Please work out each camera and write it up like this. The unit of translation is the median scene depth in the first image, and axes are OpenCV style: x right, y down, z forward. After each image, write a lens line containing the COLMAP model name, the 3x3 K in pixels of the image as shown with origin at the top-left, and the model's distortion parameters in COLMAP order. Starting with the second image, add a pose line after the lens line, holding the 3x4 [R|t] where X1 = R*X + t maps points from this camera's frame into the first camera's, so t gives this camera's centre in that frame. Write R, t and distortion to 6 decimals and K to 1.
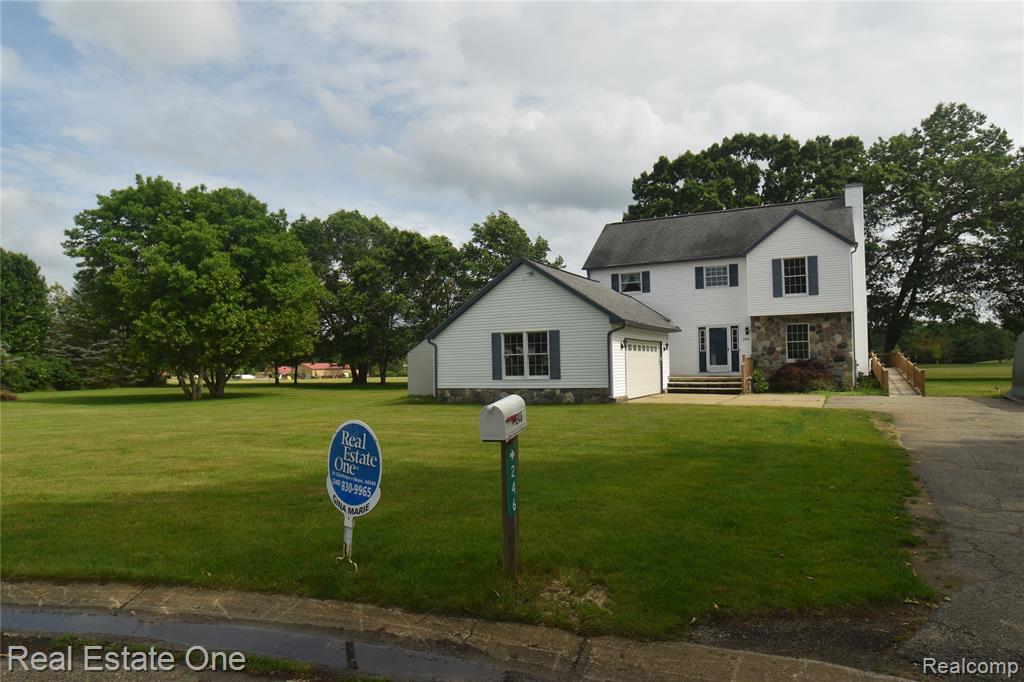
lens RADIAL K [[630.2, 0, 513.2], [0, 630.2, 347.1], [0, 0, 1]] dist [-0.041785, -0.000796]
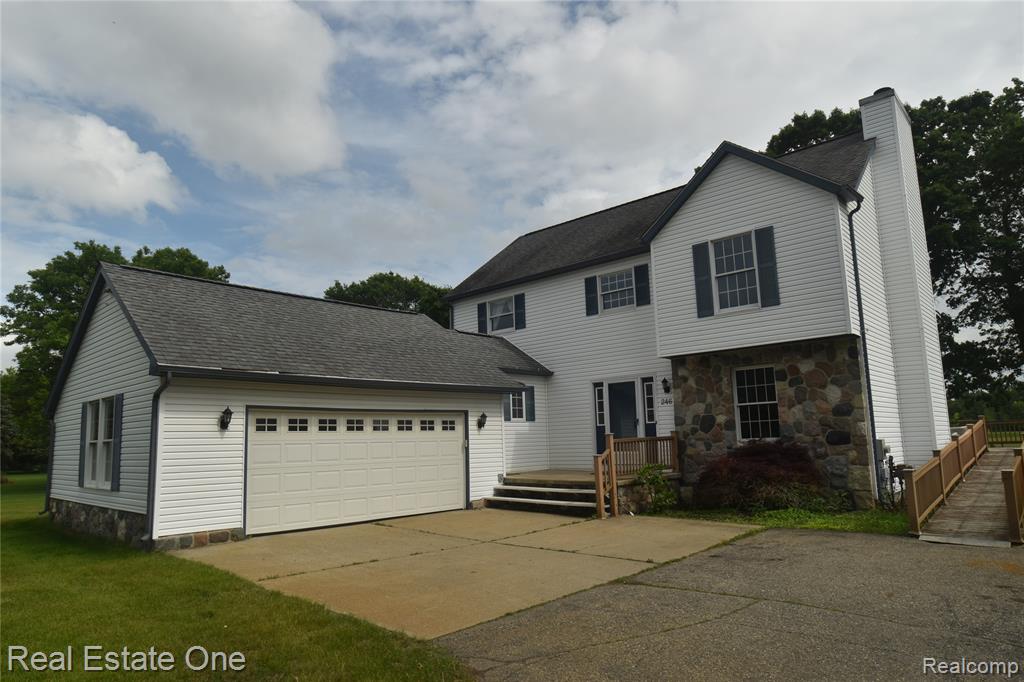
lens RADIAL K [[630.2, 0, 513.2], [0, 630.2, 347.1], [0, 0, 1]] dist [-0.041785, -0.000796]
pose [[0.962694, -0.051786, -0.265590, 0.393421], [0.021612, 0.993095, -0.115302, -0.000090], [0.269728, 0.105261, 0.957166, 0.458035]]
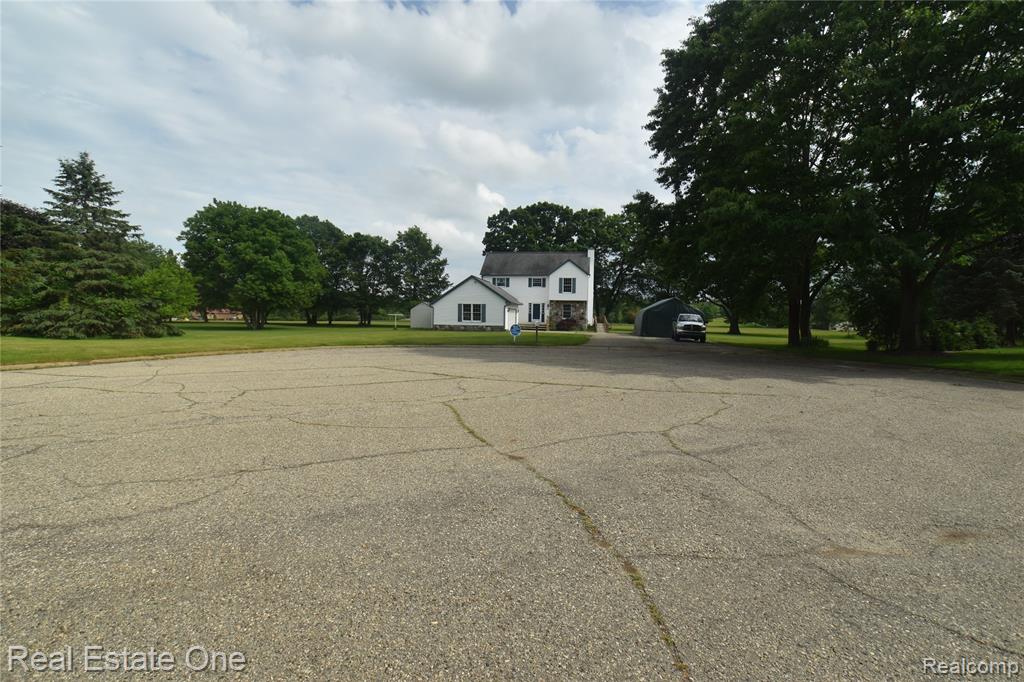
lens RADIAL K [[489.8, 0, 509.1], [0, 489.8, 351.9], [0, 0, 1]] dist [-0.085159, 0.055330]
pose [[0.950942, 0.013729, 0.309063, -0.365924], [-0.043483, 0.995029, 0.089591, -0.011369], [-0.306297, -0.098635, 0.946812, -0.795150]]
